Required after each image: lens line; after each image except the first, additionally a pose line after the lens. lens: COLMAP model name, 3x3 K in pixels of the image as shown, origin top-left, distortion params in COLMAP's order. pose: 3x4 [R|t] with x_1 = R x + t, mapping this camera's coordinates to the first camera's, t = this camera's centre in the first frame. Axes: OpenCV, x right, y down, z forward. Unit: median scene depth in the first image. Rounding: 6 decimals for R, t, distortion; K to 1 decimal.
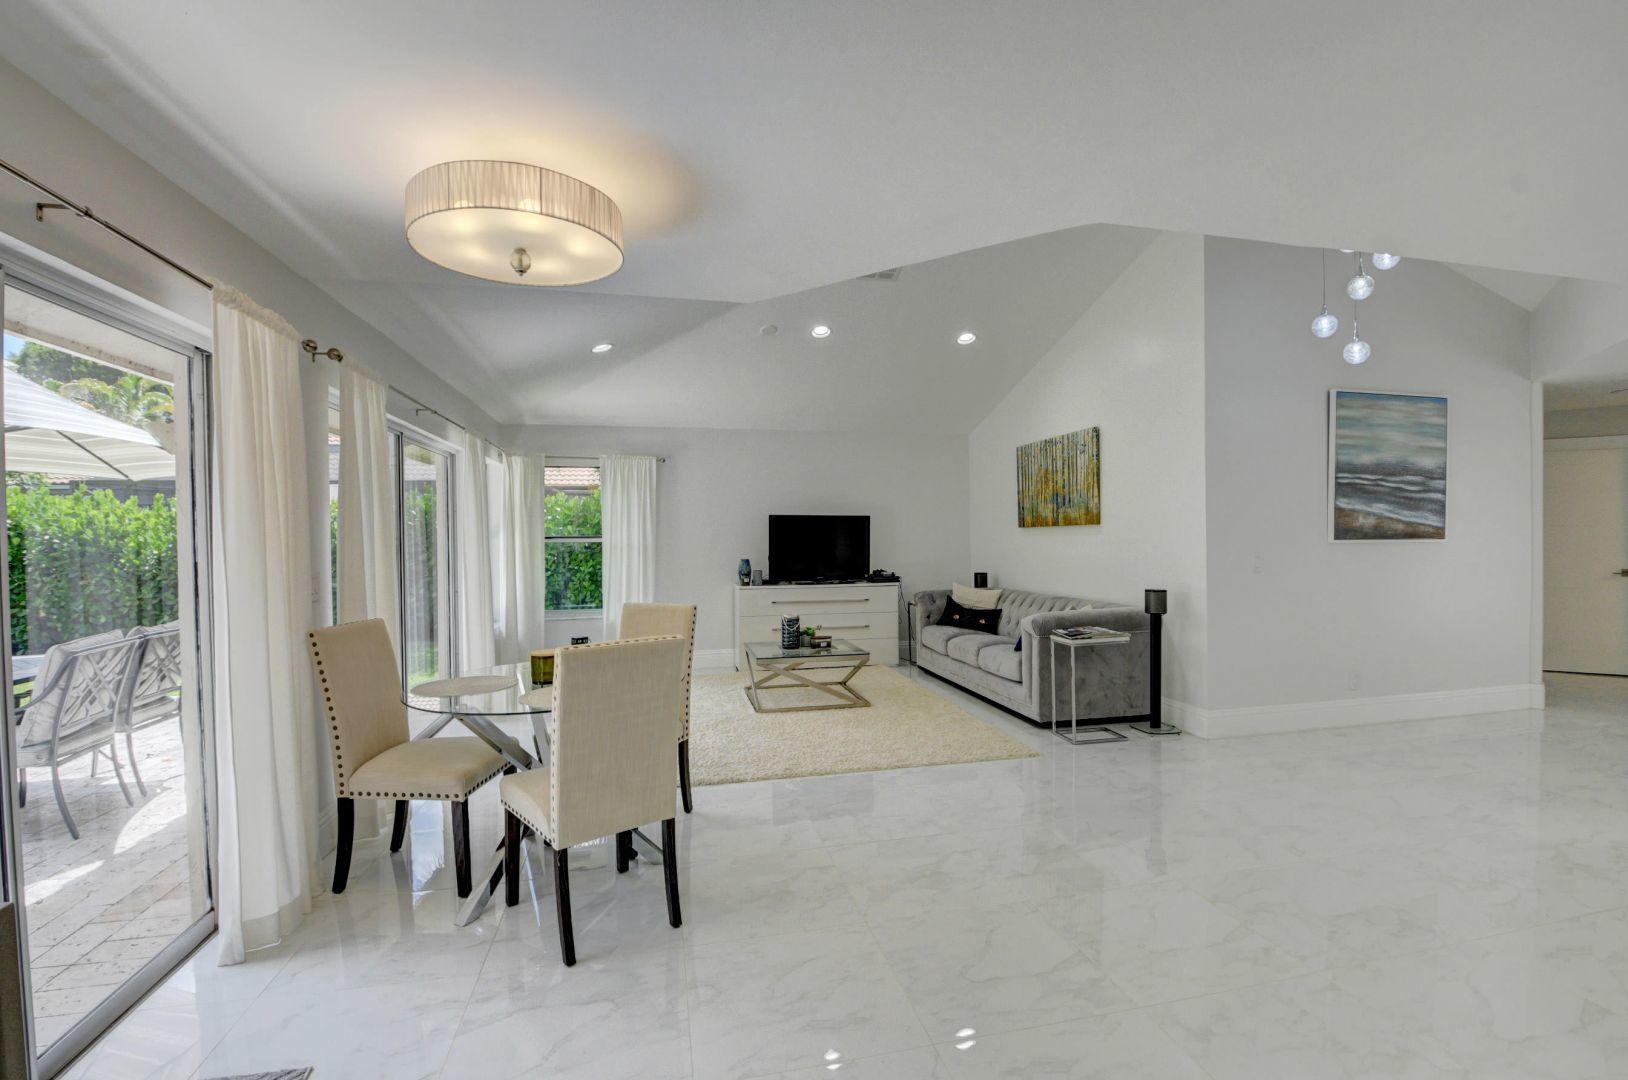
lens RADIAL K [[709.2, 0, 814.9], [0, 709.2, 542.5], [0, 0, 1]] dist [0.001026, -0.000169]
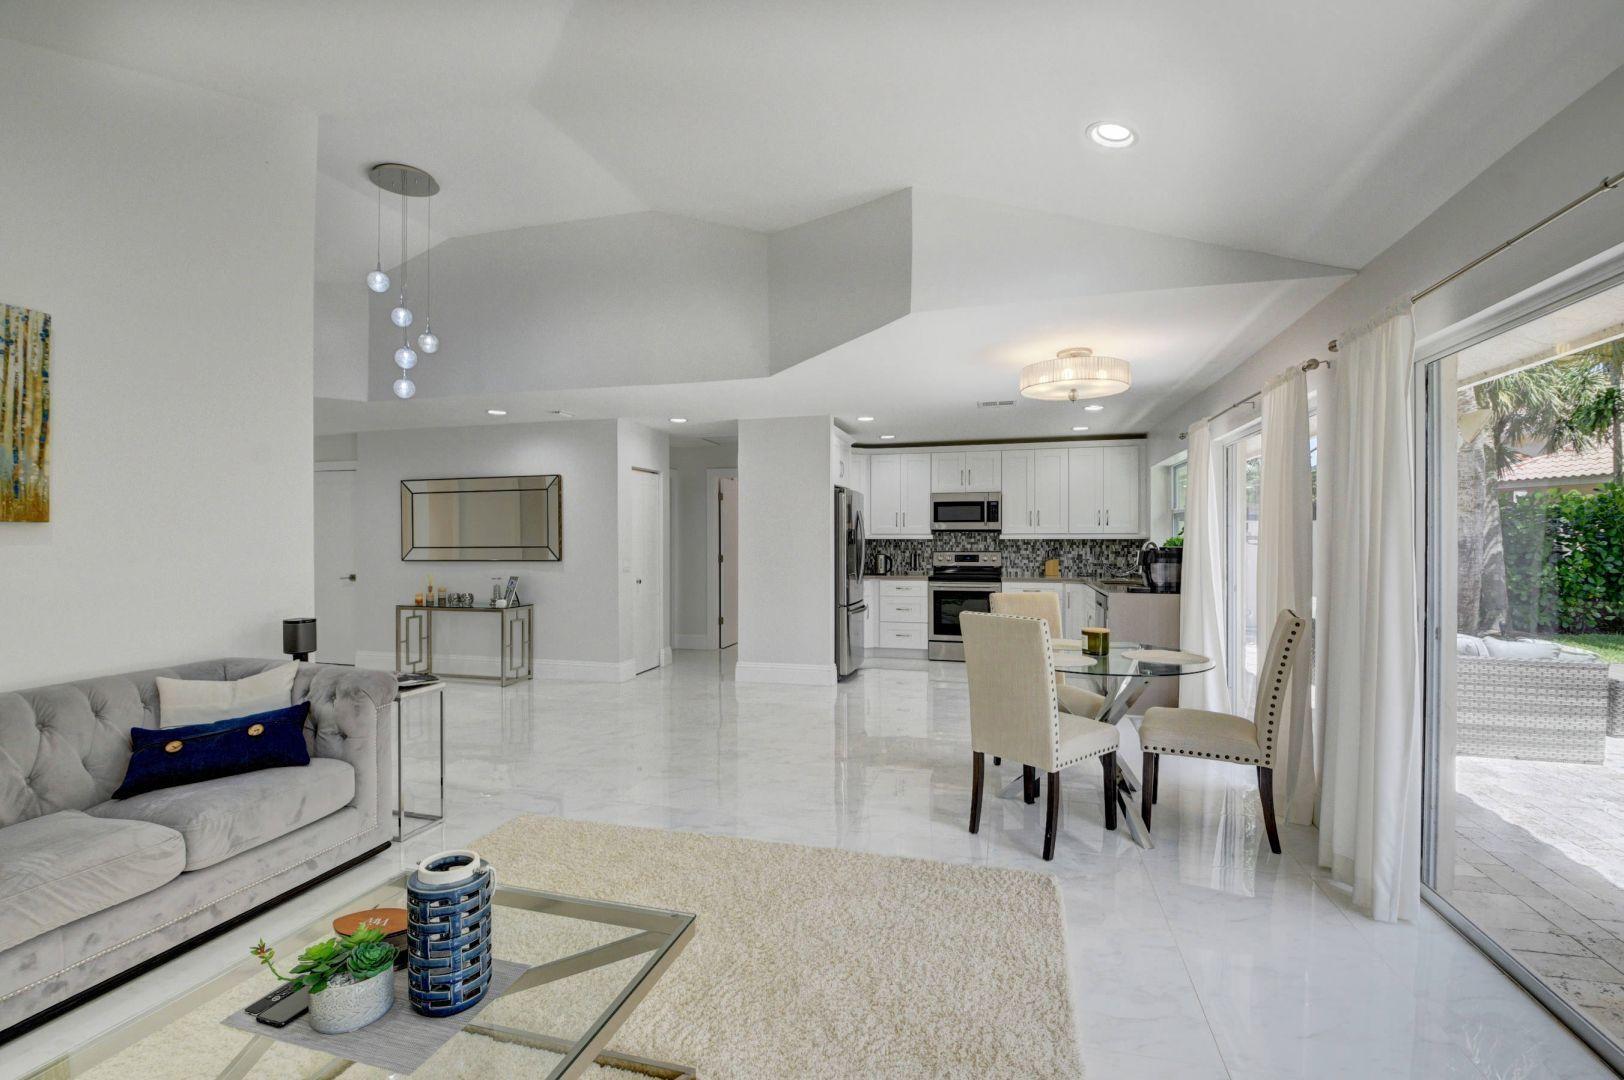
lens RADIAL K [[722.6, 0, 808.5], [0, 722.6, 541.5], [0, 0, 1]] dist [0.029111, -0.035817]
pose [[-0.883279, 0.009519, 0.468751, -0.263168], [0.015676, 0.999834, 0.009236, -0.009210], [-0.468585, 0.015506, -0.883282, 1.166435]]
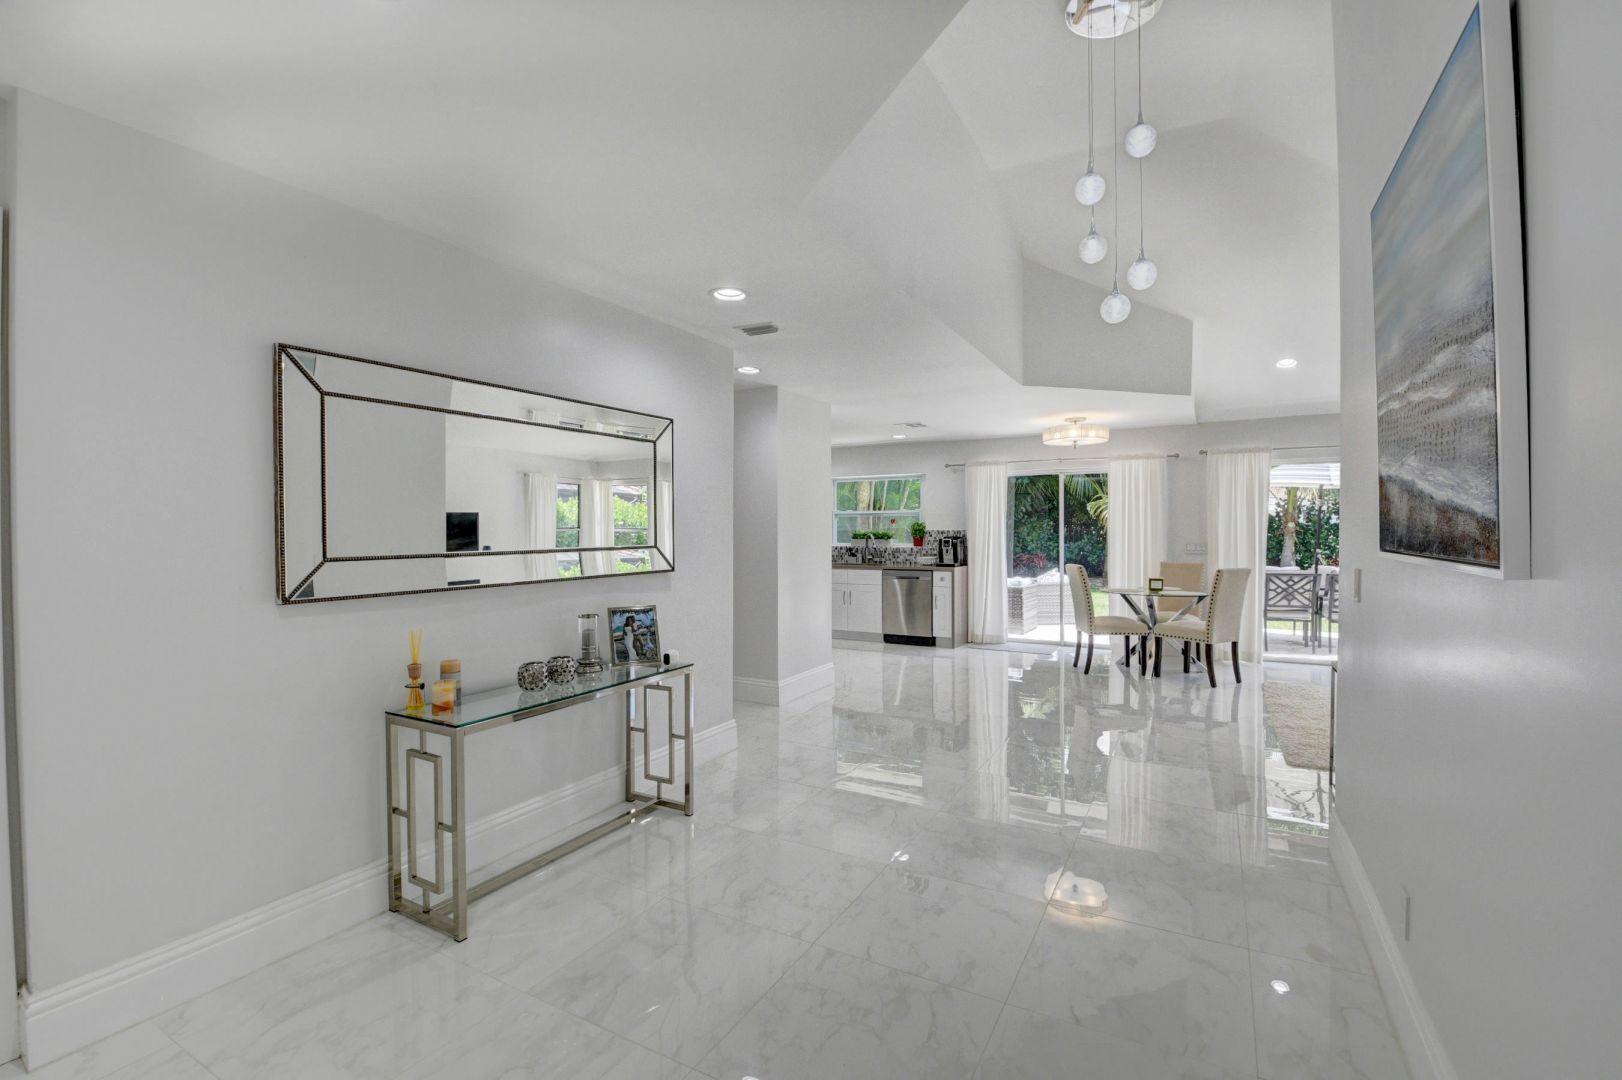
lens RADIAL K [[705.6, 0, 812.9], [0, 705.6, 540.3], [0, 0, 1]] dist [0.022520, -0.040304]
pose [[-0.663347, 0.023136, -0.747954, 1.066573], [0.003352, 0.999604, 0.027948, -0.019678], [0.748304, 0.016033, -0.663162, 0.849828]]
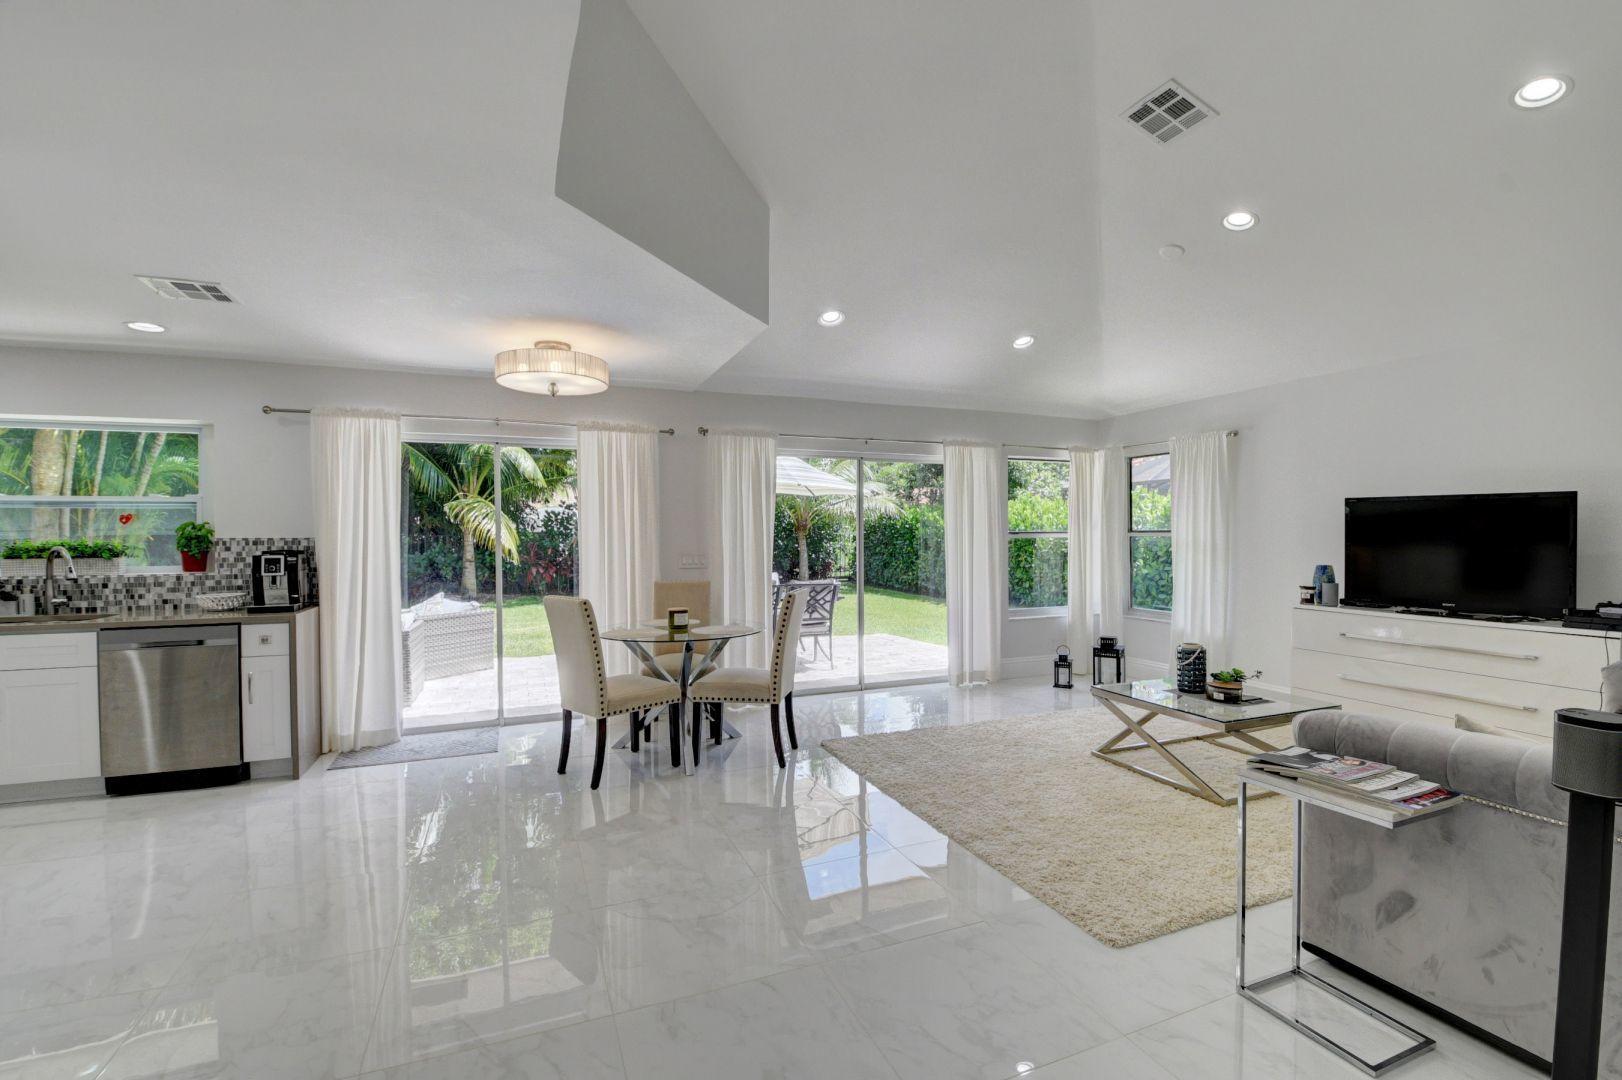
lens RADIAL K [[709.6, 0, 811.0], [0, 709.6, 540.0], [0, 0, 1]] dist [0.005619, -0.022268]
pose [[0.171984, 0.018325, -0.984929, 0.595374], [-0.005082, 0.999830, 0.017715, -0.012374], [0.985087, 0.001959, 0.172048, 0.506614]]
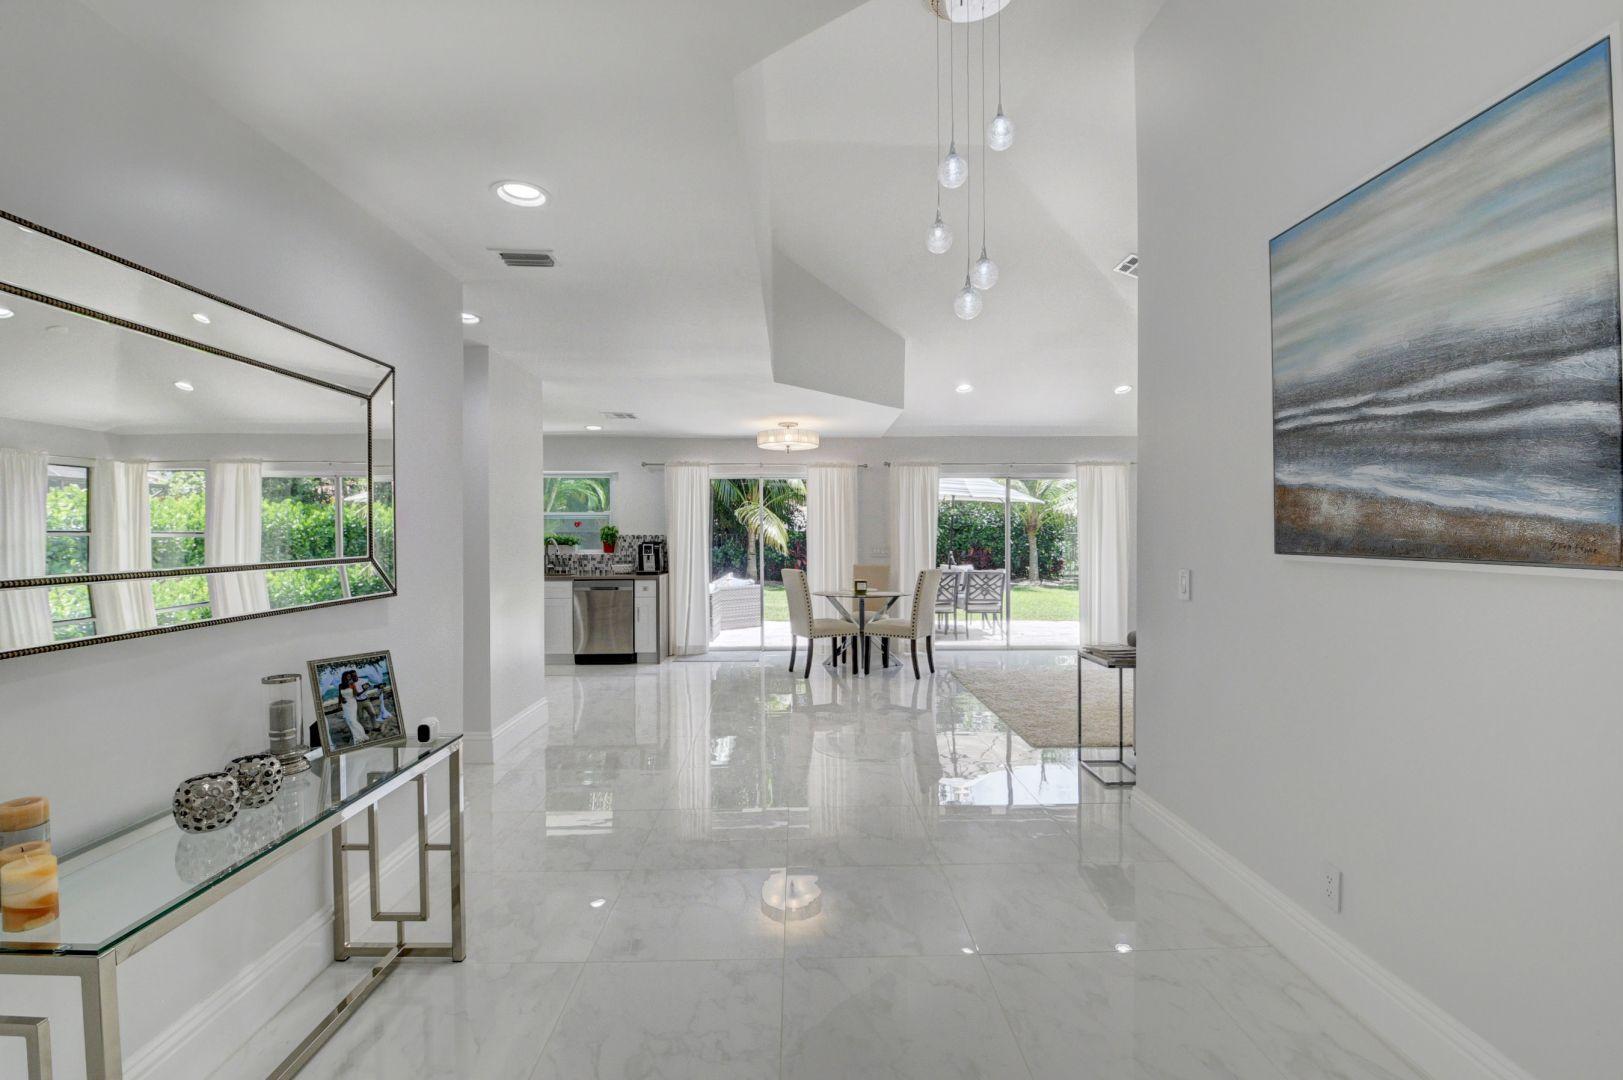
lens RADIAL K [[707.7, 0, 814.0], [0, 707.7, 541.7], [0, 0, 1]] dist [0.011356, -0.028343]
pose [[-0.194206, 0.021205, -0.980732, 1.041548], [-0.004594, 0.999736, 0.022526, -0.017424], [0.980950, 0.008880, -0.194057, 0.657635]]
